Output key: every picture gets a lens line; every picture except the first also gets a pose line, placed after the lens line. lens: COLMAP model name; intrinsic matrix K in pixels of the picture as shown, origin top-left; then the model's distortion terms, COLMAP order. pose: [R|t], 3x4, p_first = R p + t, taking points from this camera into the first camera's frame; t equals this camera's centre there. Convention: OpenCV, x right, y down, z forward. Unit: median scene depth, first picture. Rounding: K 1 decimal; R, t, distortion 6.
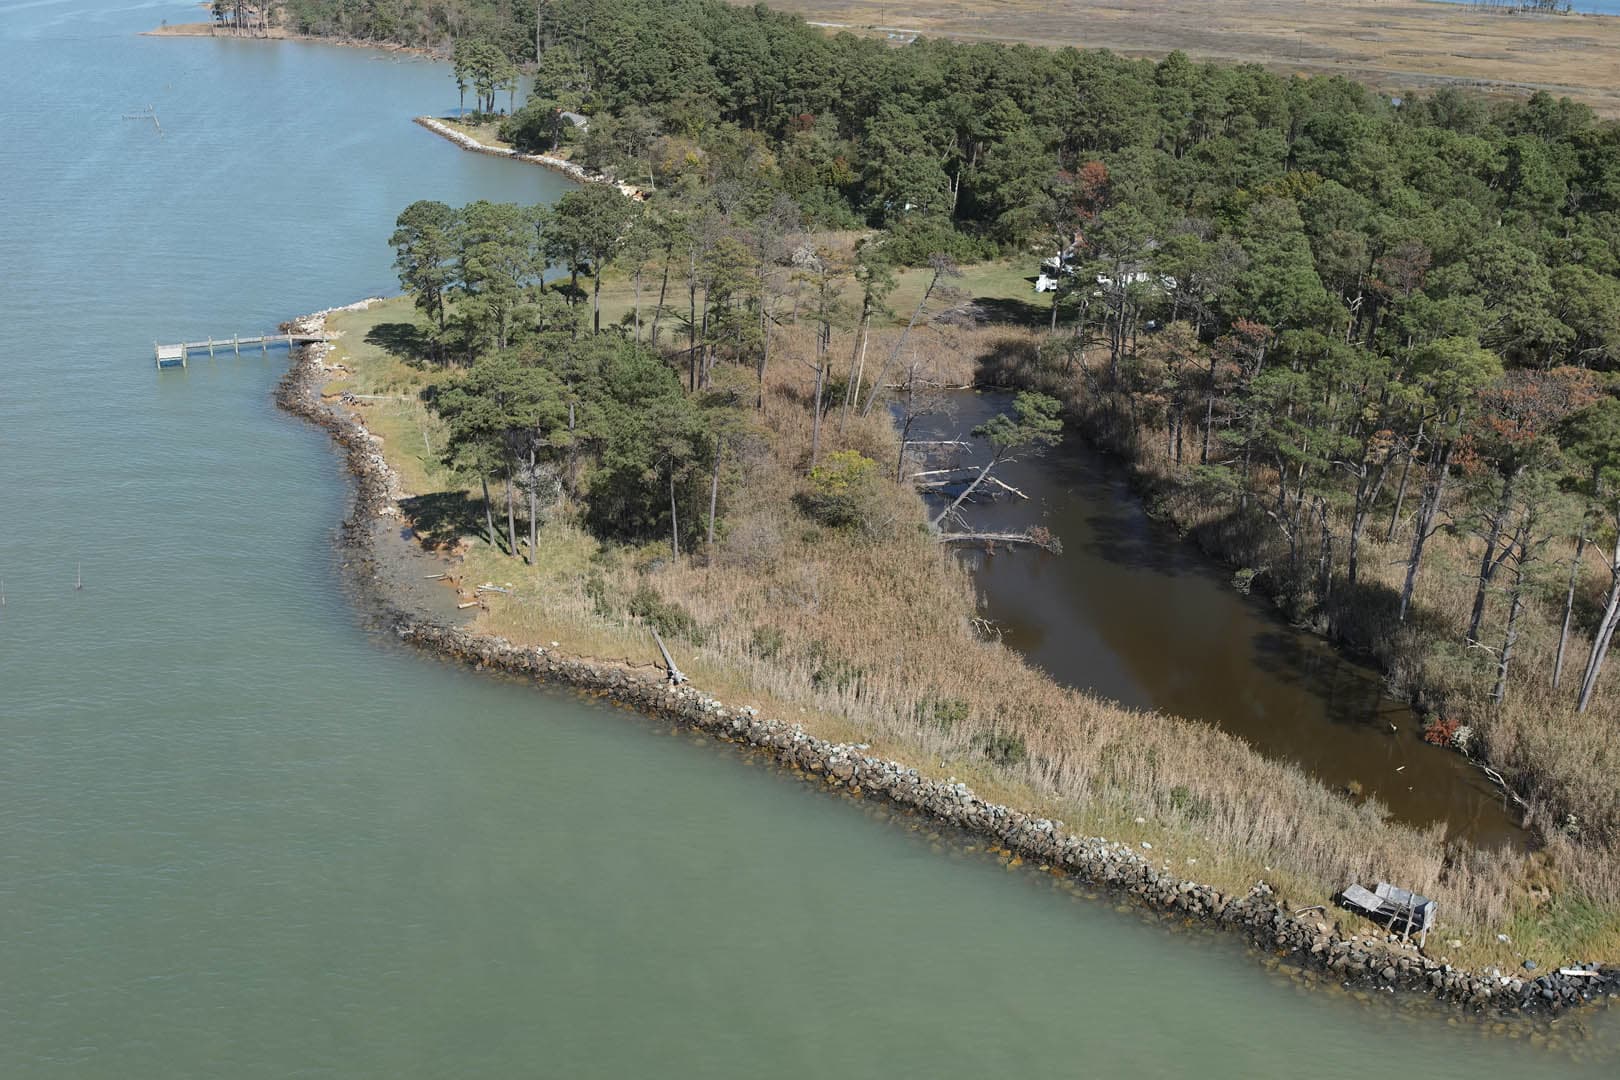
lens RADIAL K [[1597.8, 0, 810.0], [0, 1597.8, 540.0], [0, 0, 1]] dist [-0.030782, -0.057667]
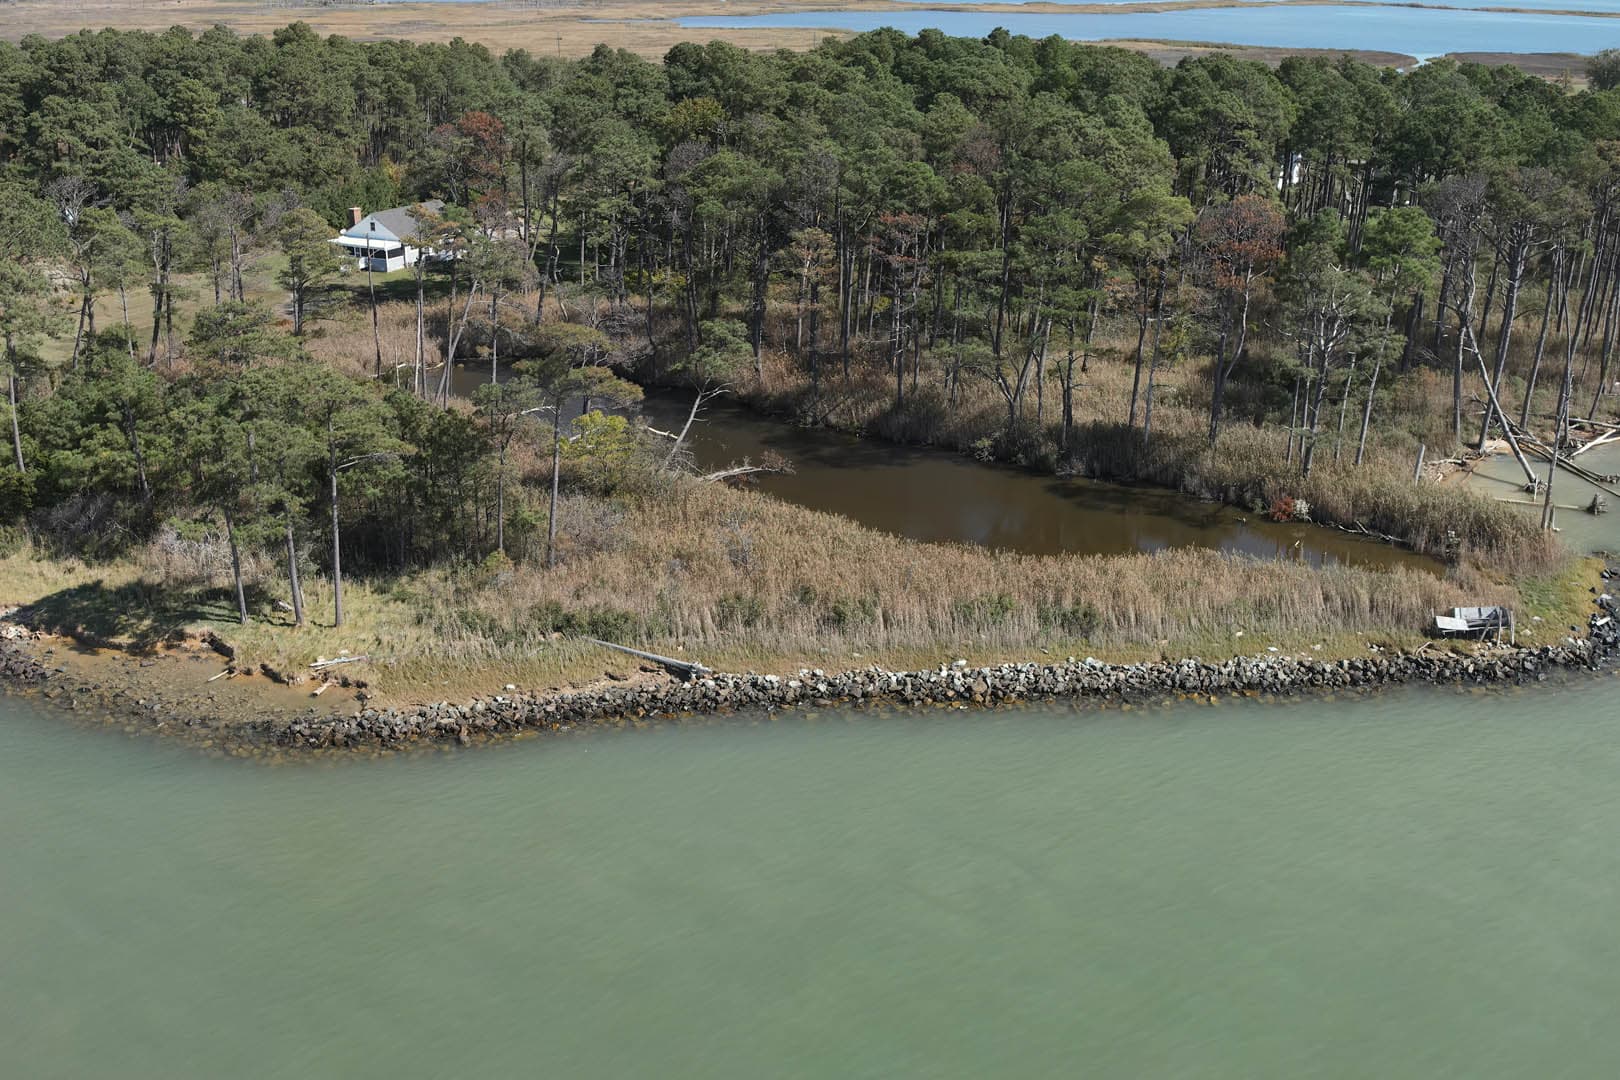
lens RADIAL K [[1597.8, 0, 810.0], [0, 1597.8, 540.0], [0, 0, 1]] dist [-0.030782, -0.057667]
pose [[0.743027, -0.242099, 0.623939, -0.269301], [0.244972, 0.965964, 0.083083, -0.018423], [-0.622816, 0.091115, 0.777044, 0.138589]]
